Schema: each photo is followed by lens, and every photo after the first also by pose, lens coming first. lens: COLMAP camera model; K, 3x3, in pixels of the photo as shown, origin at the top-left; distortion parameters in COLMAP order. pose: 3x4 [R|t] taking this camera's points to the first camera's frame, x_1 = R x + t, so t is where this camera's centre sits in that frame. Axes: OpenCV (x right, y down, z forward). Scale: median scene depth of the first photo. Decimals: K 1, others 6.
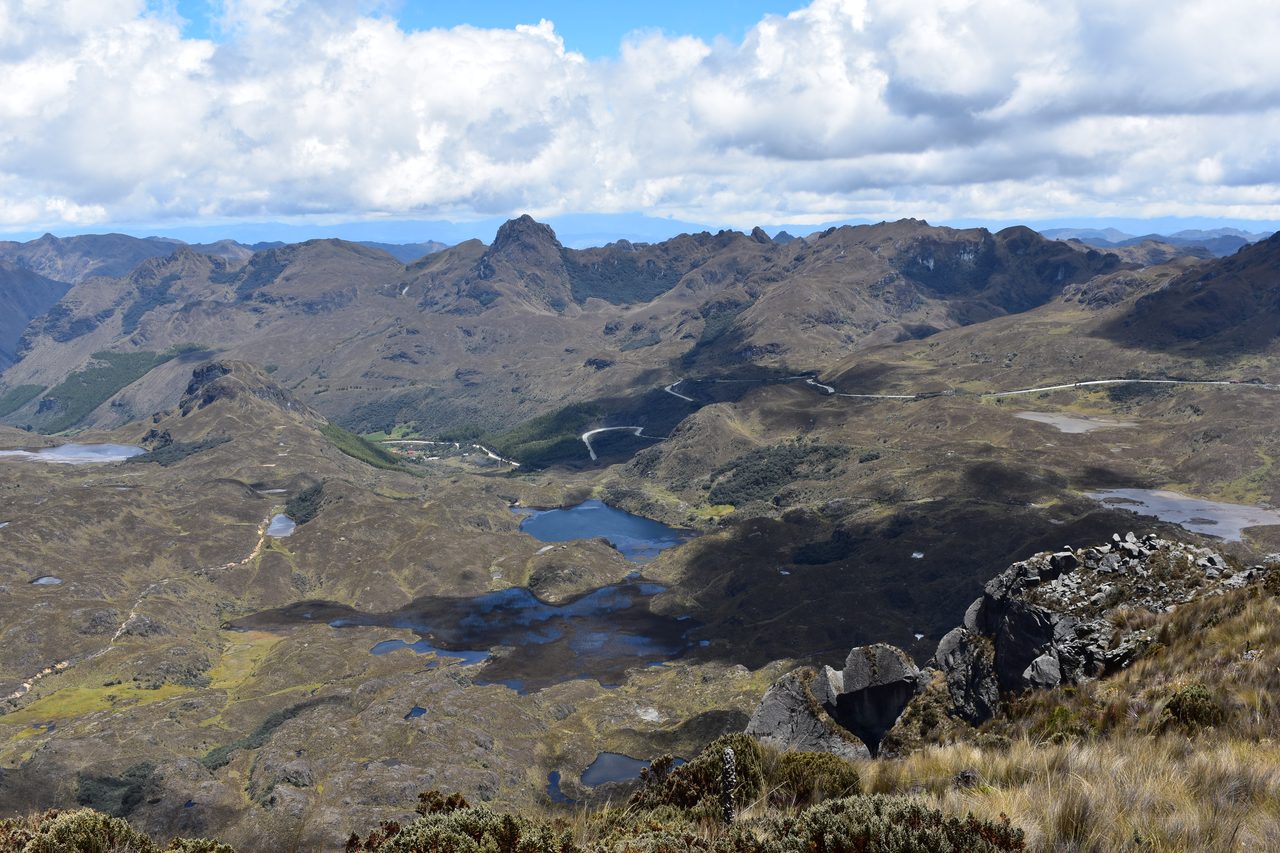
lens RADIAL K [[1515.8, 0, 636.3], [0, 1515.8, 425.3], [0, 0, 1]] dist [-0.045114, 0.013412]
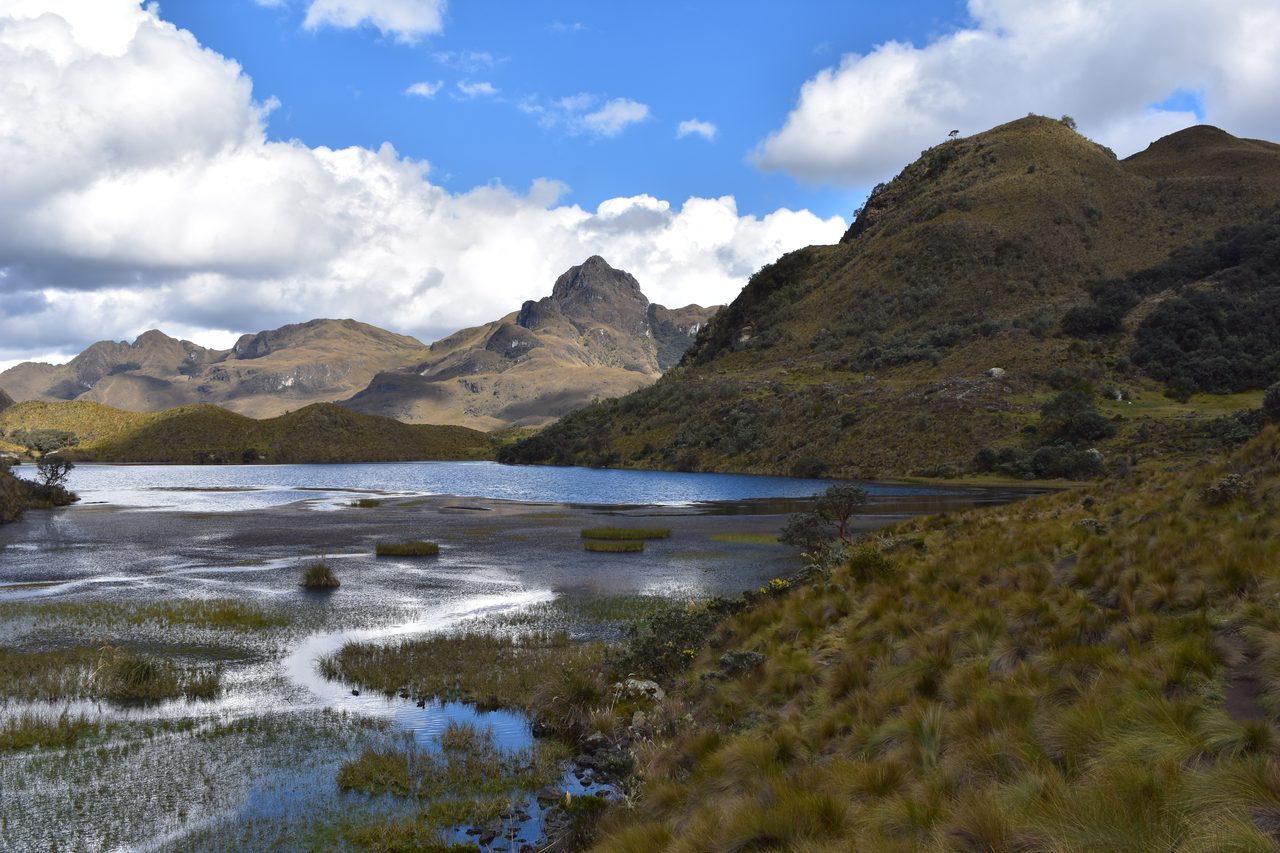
lens RADIAL K [[1430.4, 0, 641.3], [0, 1430.4, 426.9], [0, 0, 1]] dist [-0.055377, 0.002153]
pose [[0.995699, 0.020019, -0.090456, 0.008553], [-0.033956, 0.987289, -0.155267, 0.048668], [0.086198, 0.157671, 0.983722, 0.545771]]
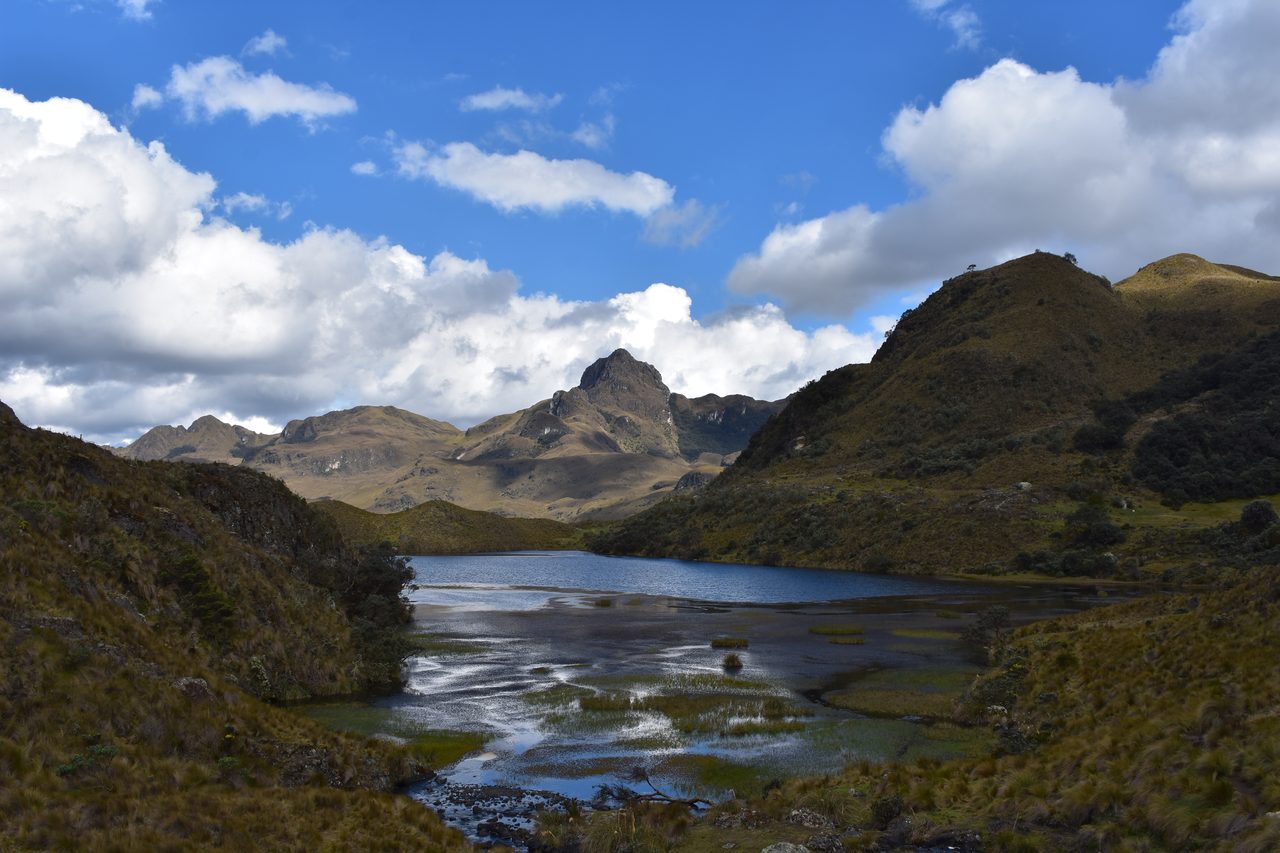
lens RADIAL K [[1350.9, 0, 644.5], [0, 1350.9, 430.3], [0, 0, 1]] dist [-0.064072, 0.008488]
pose [[0.994961, 0.016485, -0.098901, 0.004050], [-0.036999, 0.977141, -0.209347, 0.049258], [0.093189, 0.211952, 0.972827, 0.531934]]
